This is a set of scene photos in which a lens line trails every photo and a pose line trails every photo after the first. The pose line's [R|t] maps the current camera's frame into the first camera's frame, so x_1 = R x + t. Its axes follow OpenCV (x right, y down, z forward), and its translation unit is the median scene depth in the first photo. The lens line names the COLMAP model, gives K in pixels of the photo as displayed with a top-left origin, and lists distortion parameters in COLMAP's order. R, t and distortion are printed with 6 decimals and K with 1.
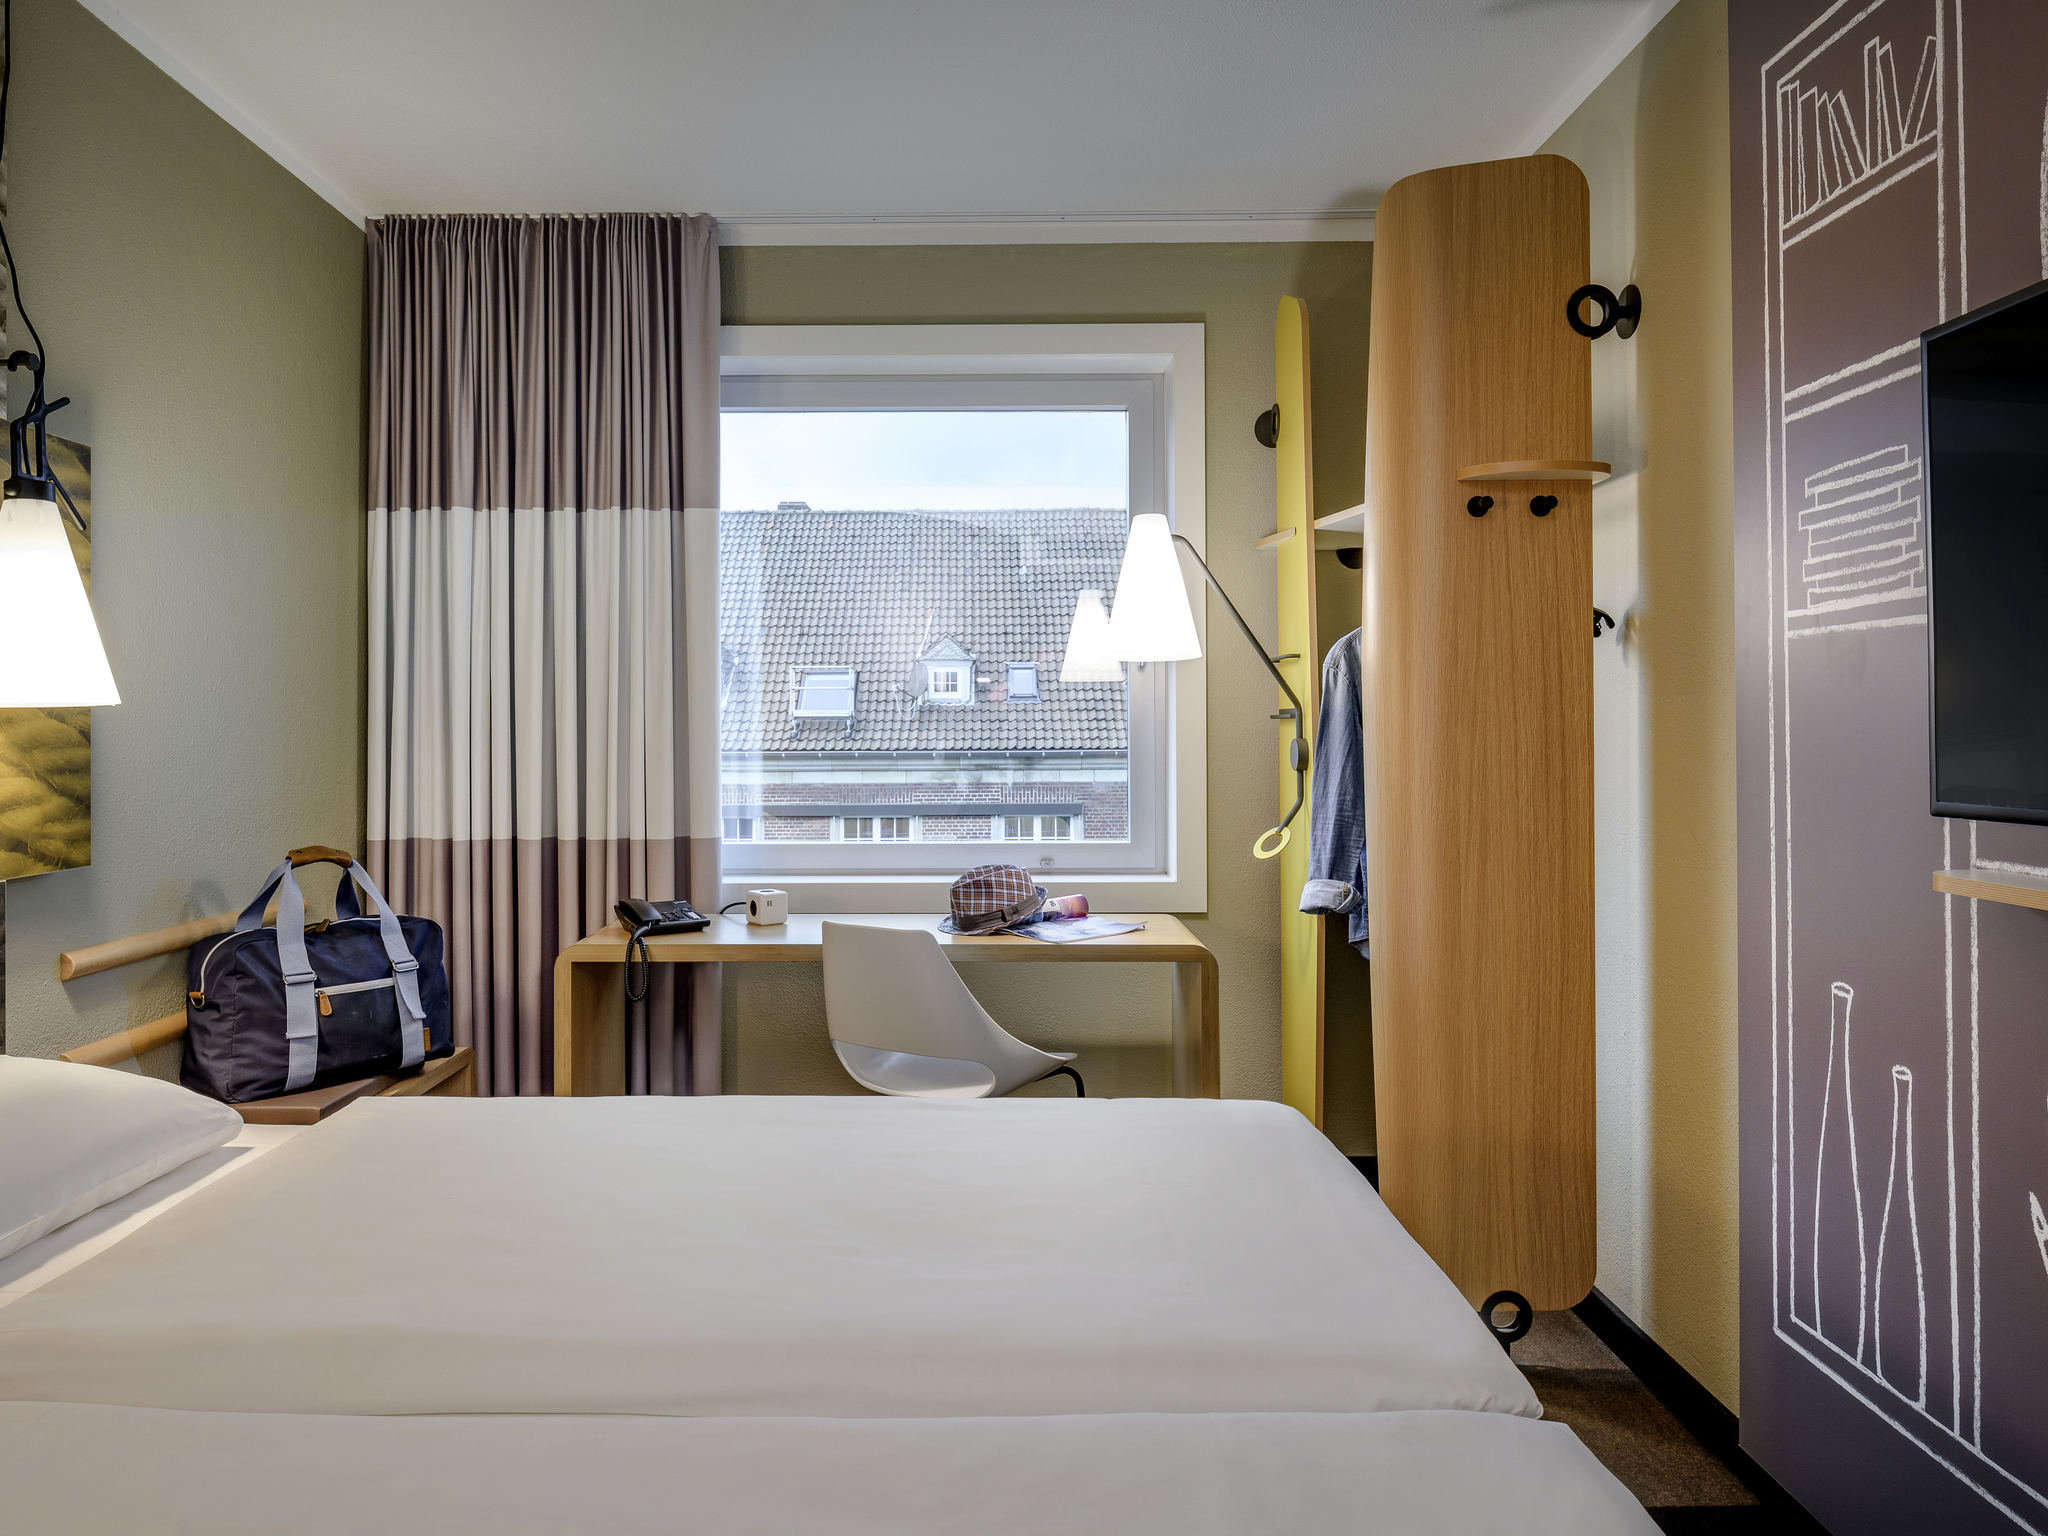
lens RADIAL K [[1317.0, 0, 972.4], [0, 1317.0, 719.2], [0, 0, 1]] dist [-0.006244, -0.000470]
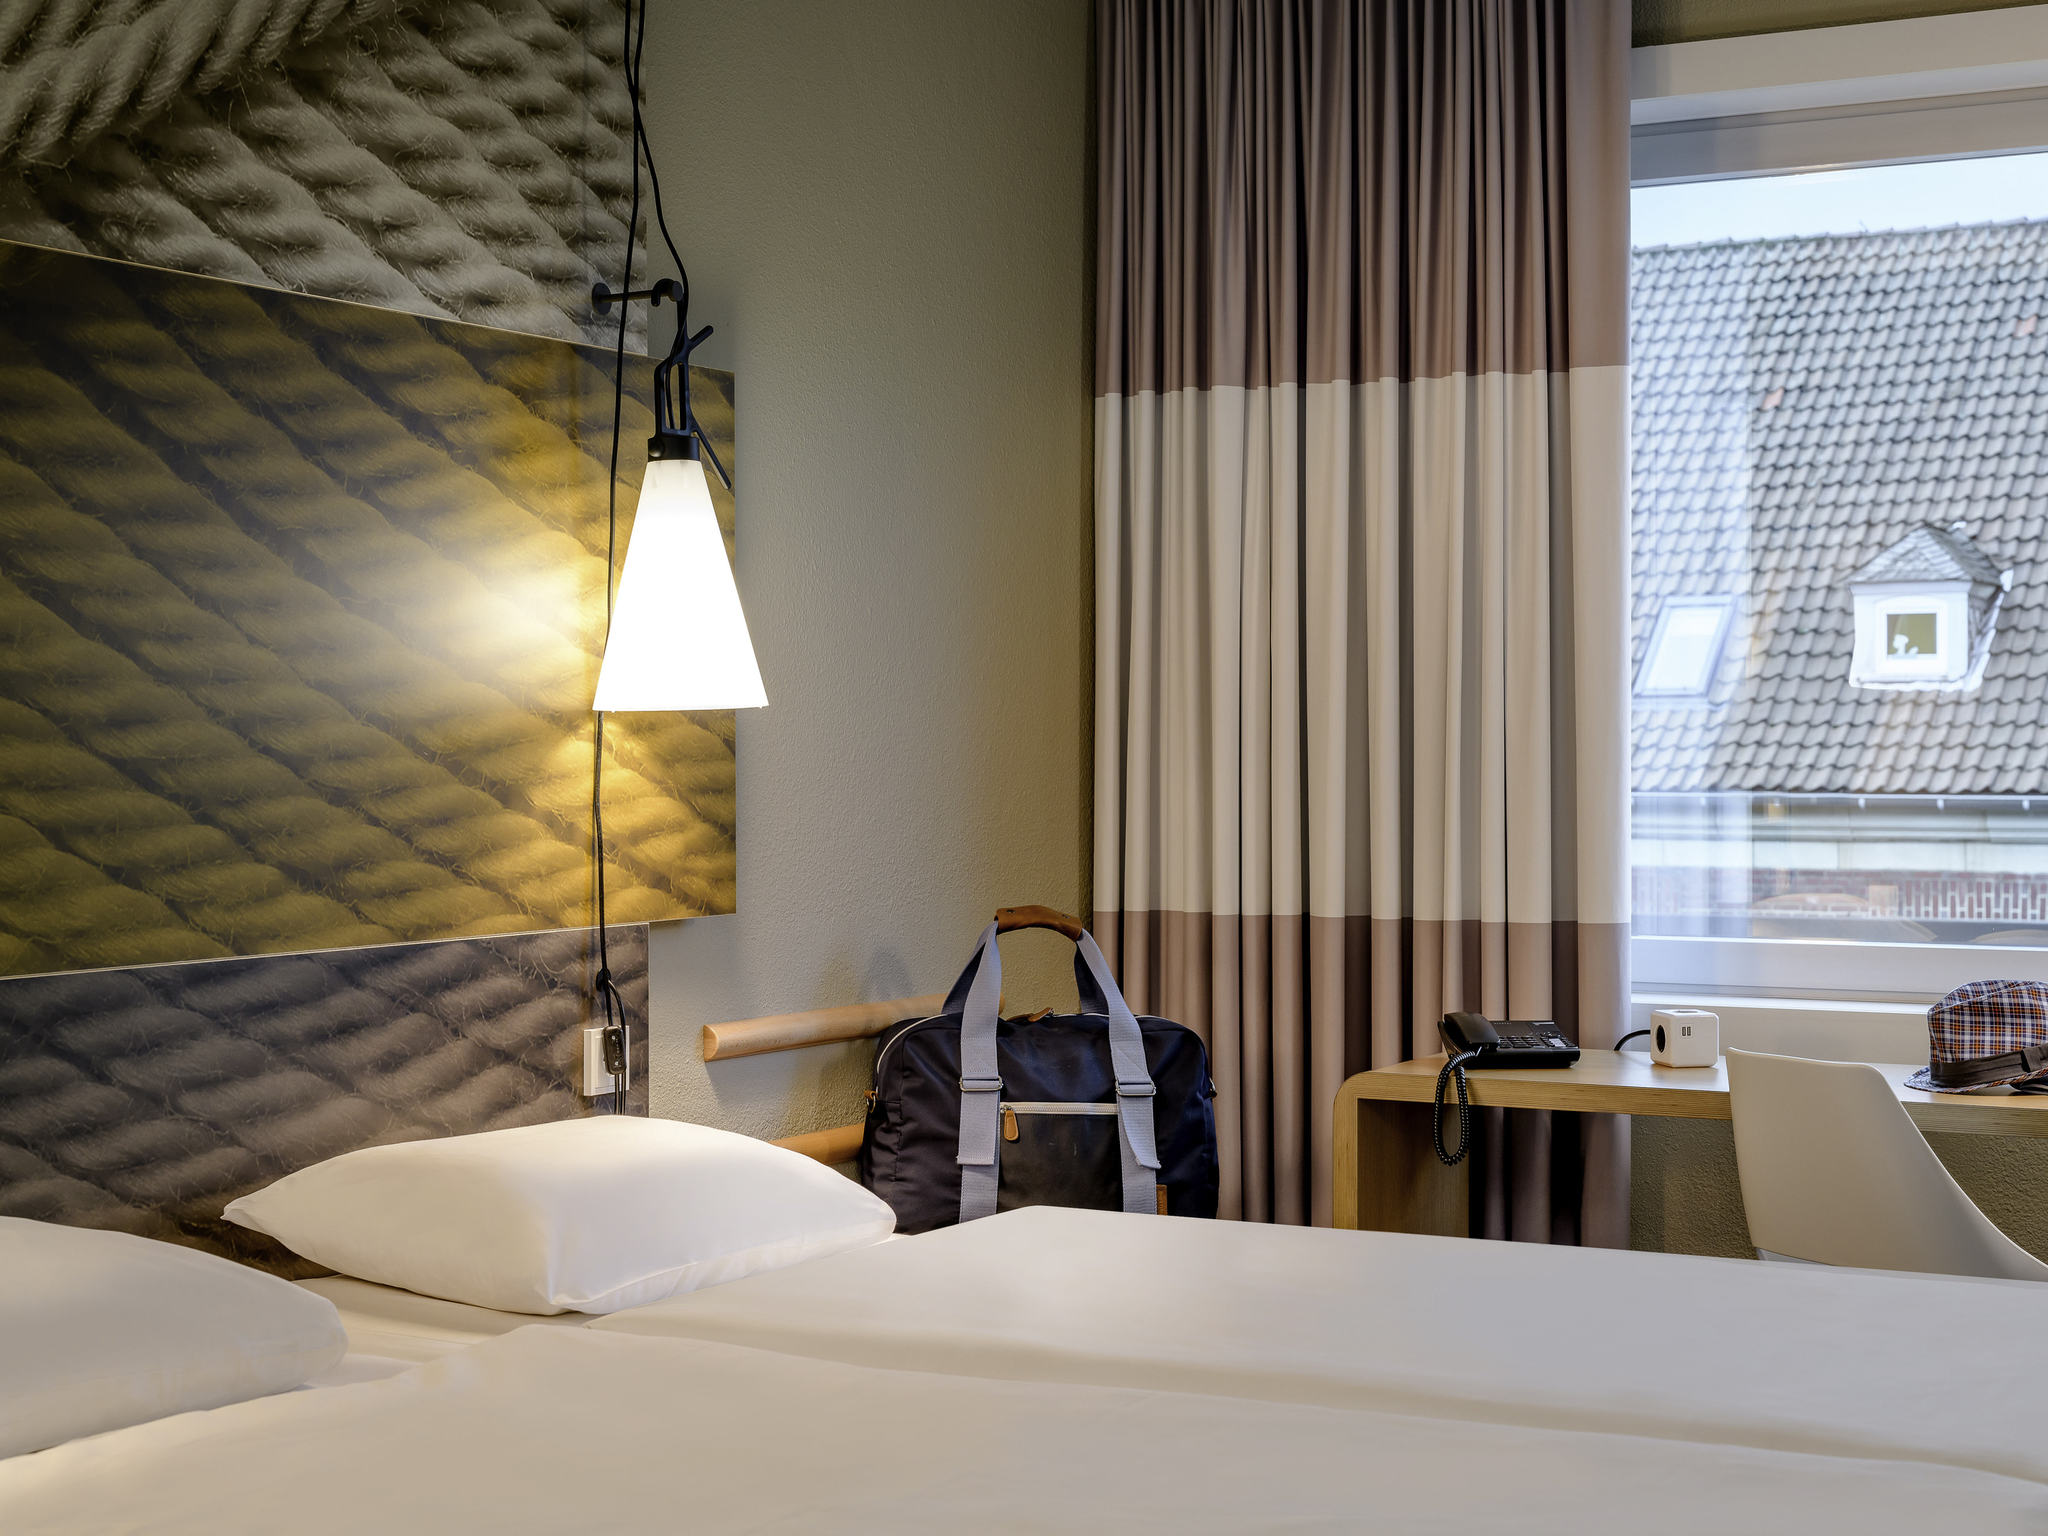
lens RADIAL K [[3200.2, 0, 1024.0], [0, 3200.2, 768.0], [0, 0, 1]] dist [-0.005733, 0.095207]
pose [[0.878439, 0.007018, -0.477802, 0.297328], [0.000896, 0.999866, 0.016334, -0.004038], [0.477853, -0.014777, 0.878316, -0.451359]]
